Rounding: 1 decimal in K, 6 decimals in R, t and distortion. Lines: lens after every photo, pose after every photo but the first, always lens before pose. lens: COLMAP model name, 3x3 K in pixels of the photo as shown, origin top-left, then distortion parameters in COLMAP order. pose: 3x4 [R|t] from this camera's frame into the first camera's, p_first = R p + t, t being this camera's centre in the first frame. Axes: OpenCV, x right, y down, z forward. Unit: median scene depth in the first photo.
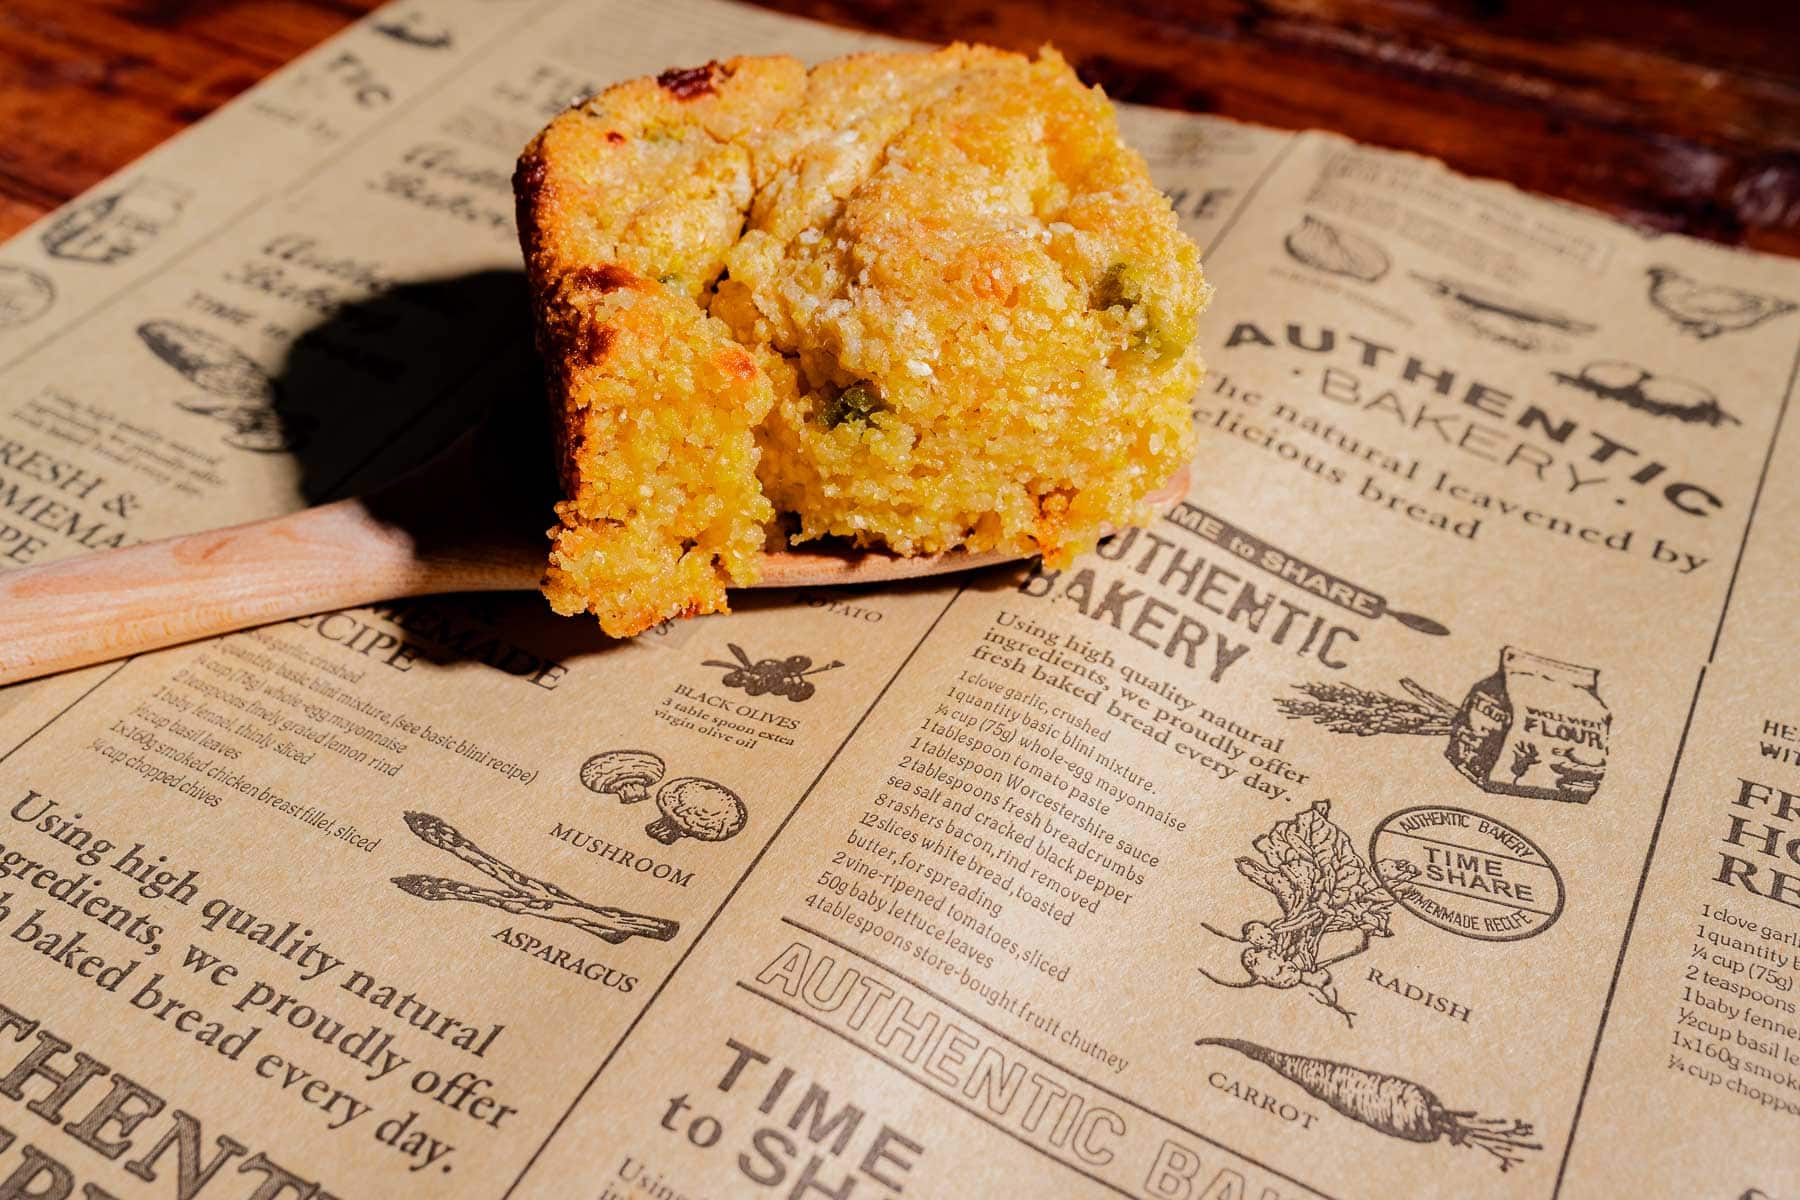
lens RADIAL K [[1985.2, 0, 900.3], [0, 1985.2, 518.2], [0, 0, 1]] dist [0.032817, 0.013781]
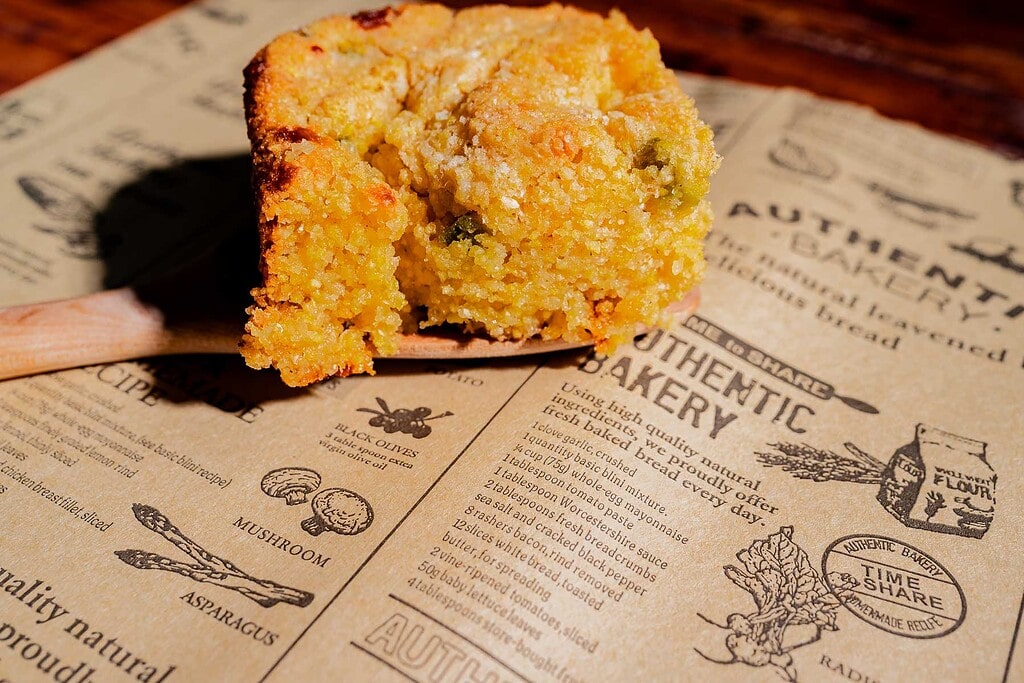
lens RADIAL K [[1131.7, 0, 509.6], [0, 1131.7, 287.7], [0, 0, 1]] dist [0.064420, -0.086007]
pose [[0.998764, 0.043035, -0.024873, 0.030636], [-0.044346, 0.997512, -0.054803, 0.027428], [0.022453, 0.055838, 0.998187, 0.191734]]
